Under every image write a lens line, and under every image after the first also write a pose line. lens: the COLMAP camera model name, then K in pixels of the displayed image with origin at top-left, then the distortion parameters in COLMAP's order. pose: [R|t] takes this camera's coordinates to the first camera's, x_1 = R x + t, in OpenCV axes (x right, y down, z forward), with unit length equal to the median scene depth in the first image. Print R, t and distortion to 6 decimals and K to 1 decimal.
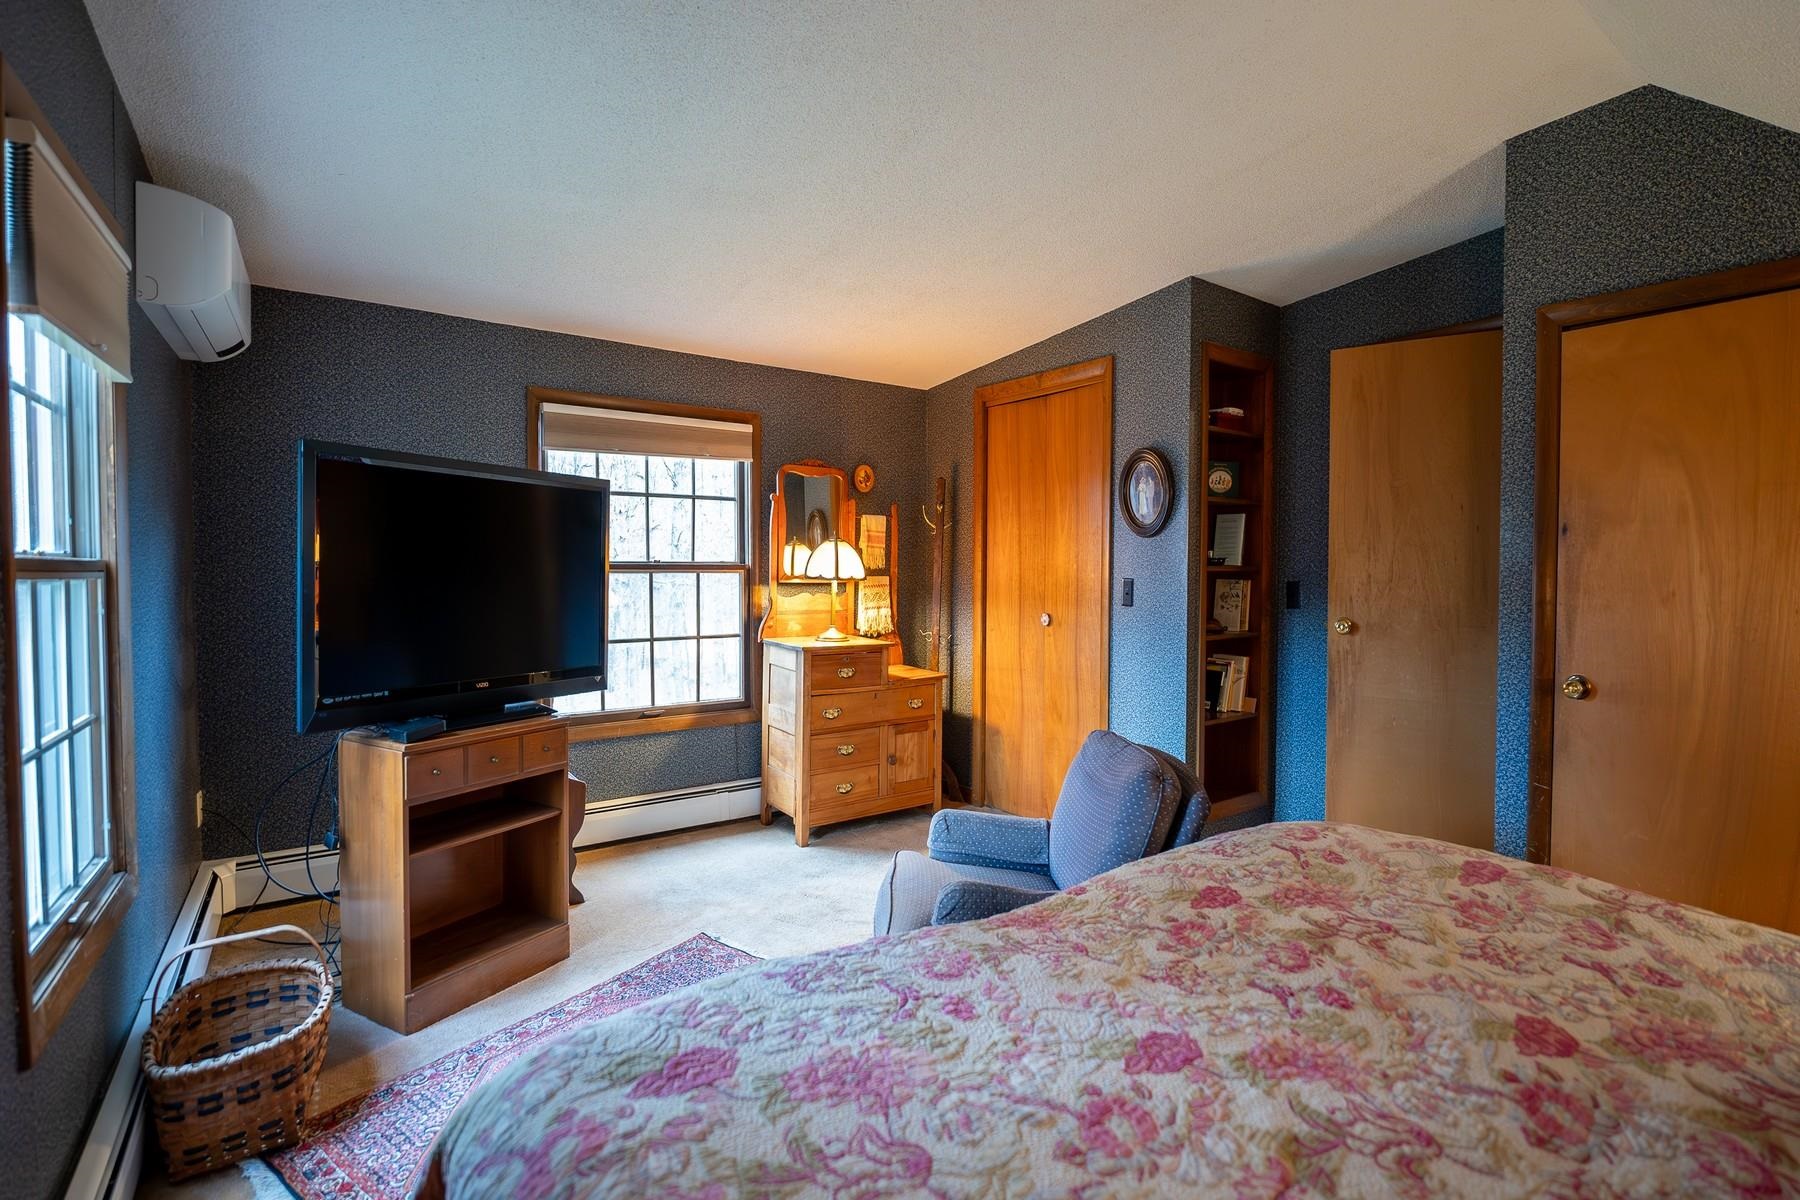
lens RADIAL K [[835.2, 0, 904.8], [0, 835.2, 594.2], [0, 0, 1]] dist [-0.019345, 0.002309]
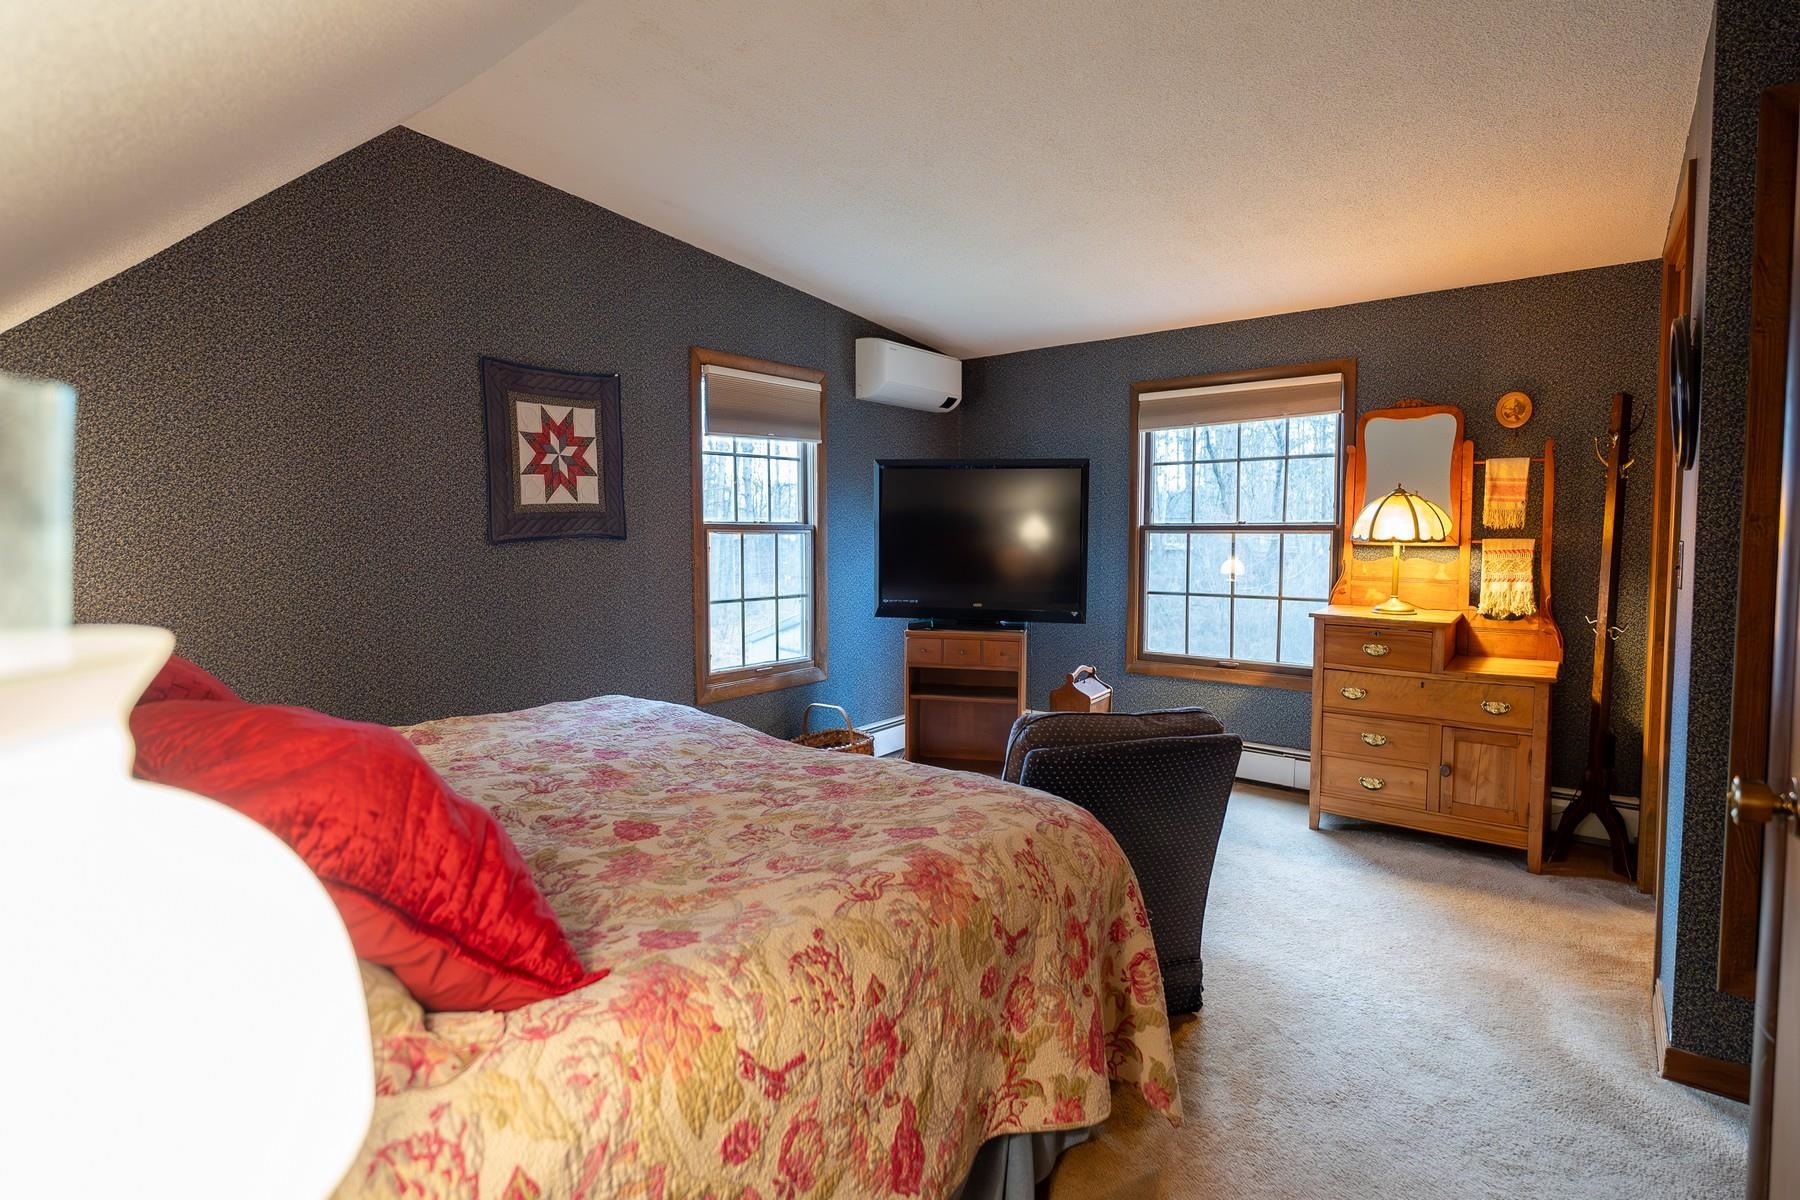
lens RADIAL K [[894.2, 0, 900.0], [0, 894.2, 600.0], [0, 0, 1]] dist [-0.031655, 0.000022]
pose [[0.253279, 0.067115, -0.965062, 0.674021], [-0.031917, 0.997627, 0.061003, 0.003110], [0.966867, 0.015351, 0.254820, 0.291290]]
